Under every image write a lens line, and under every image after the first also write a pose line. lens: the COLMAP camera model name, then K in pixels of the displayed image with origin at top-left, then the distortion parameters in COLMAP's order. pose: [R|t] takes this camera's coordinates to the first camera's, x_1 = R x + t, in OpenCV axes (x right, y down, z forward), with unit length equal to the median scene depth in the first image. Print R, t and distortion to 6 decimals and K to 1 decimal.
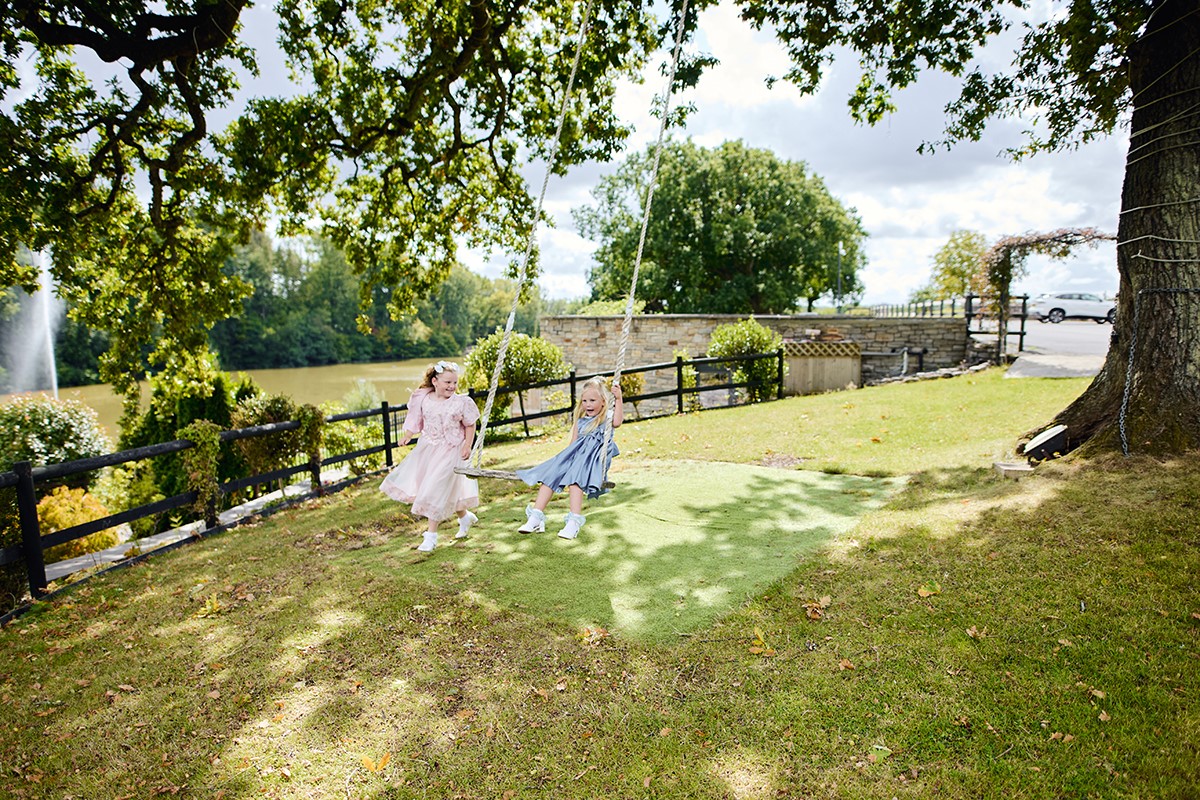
lens RADIAL K [[755.4, 0, 600.0], [0, 755.4, 400.0], [0, 0, 1]] dist [0.002057, -0.000311]
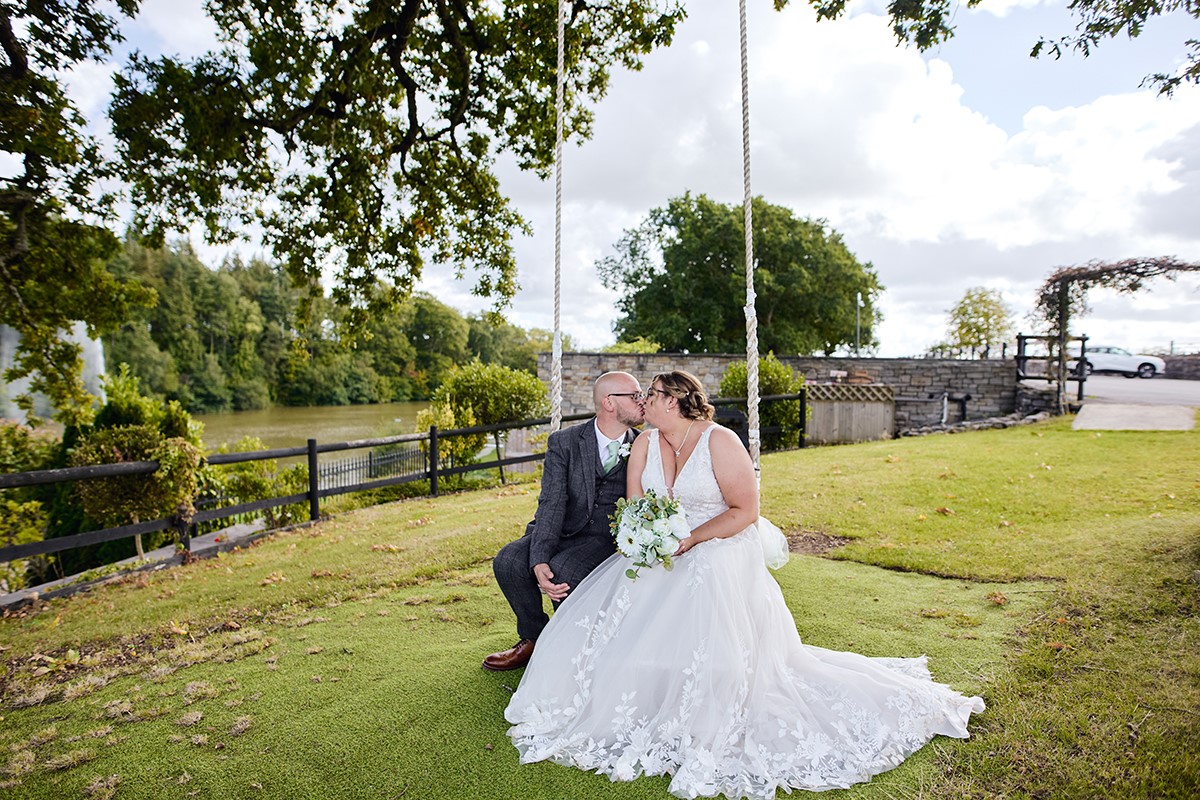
lens RADIAL K [[714.2, 0, 595.7], [0, 714.2, 385.6], [0, 0, 1]] dist [-0.005485, -0.001235]
pose [[0.998913, 0.021221, -0.041494, 0.032394], [-0.024544, 0.996389, -0.081285, -0.000500], [0.039619, 0.082215, 0.995827, 0.159192]]
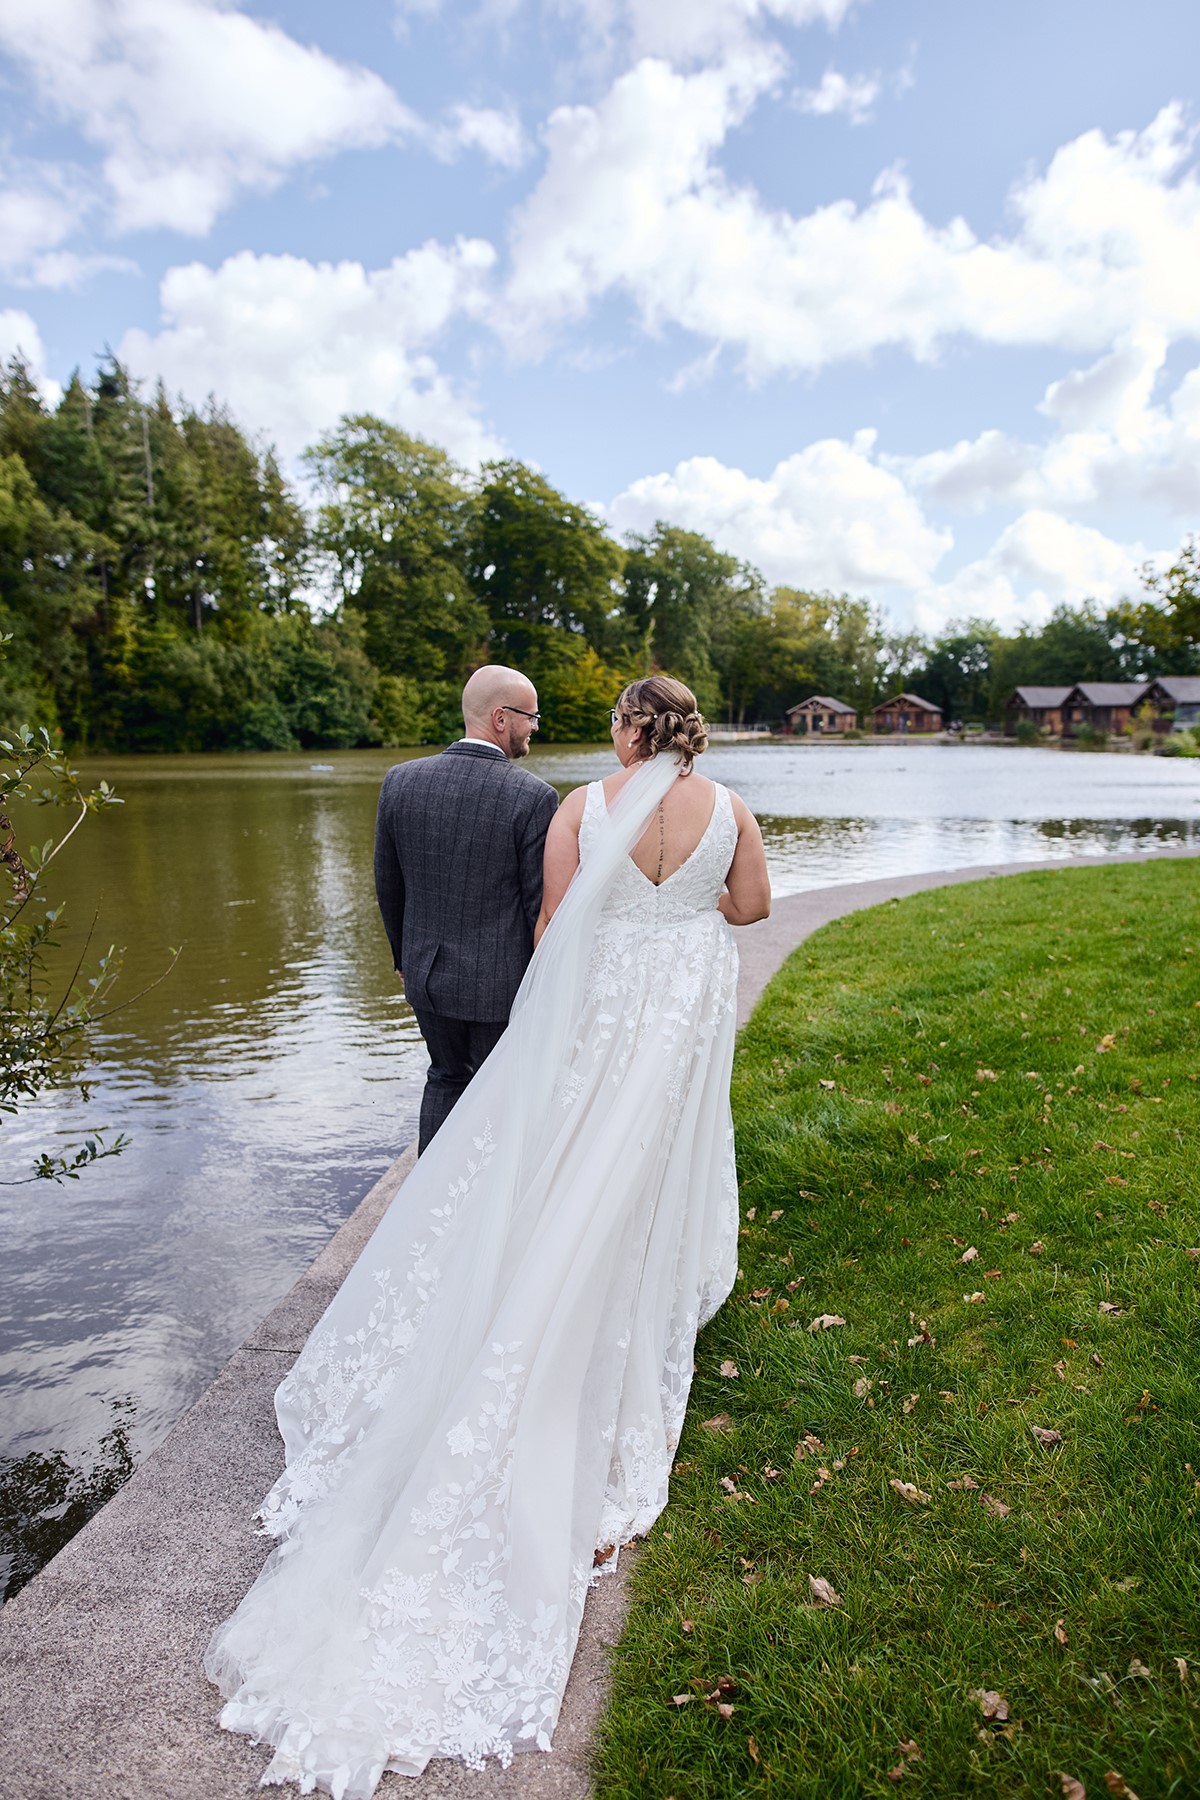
lens RADIAL K [[1133.0, 0, 600.0], [0, 1133.0, 900.0], [0, 0, 1]] dist [0.002057, -0.000311]
pose [[0.965929, 0.041433, -0.255470, -1.499924], [-0.028164, 0.998068, 0.055381, -0.118981], [0.257271, -0.046299, 0.965229, 8.359262]]
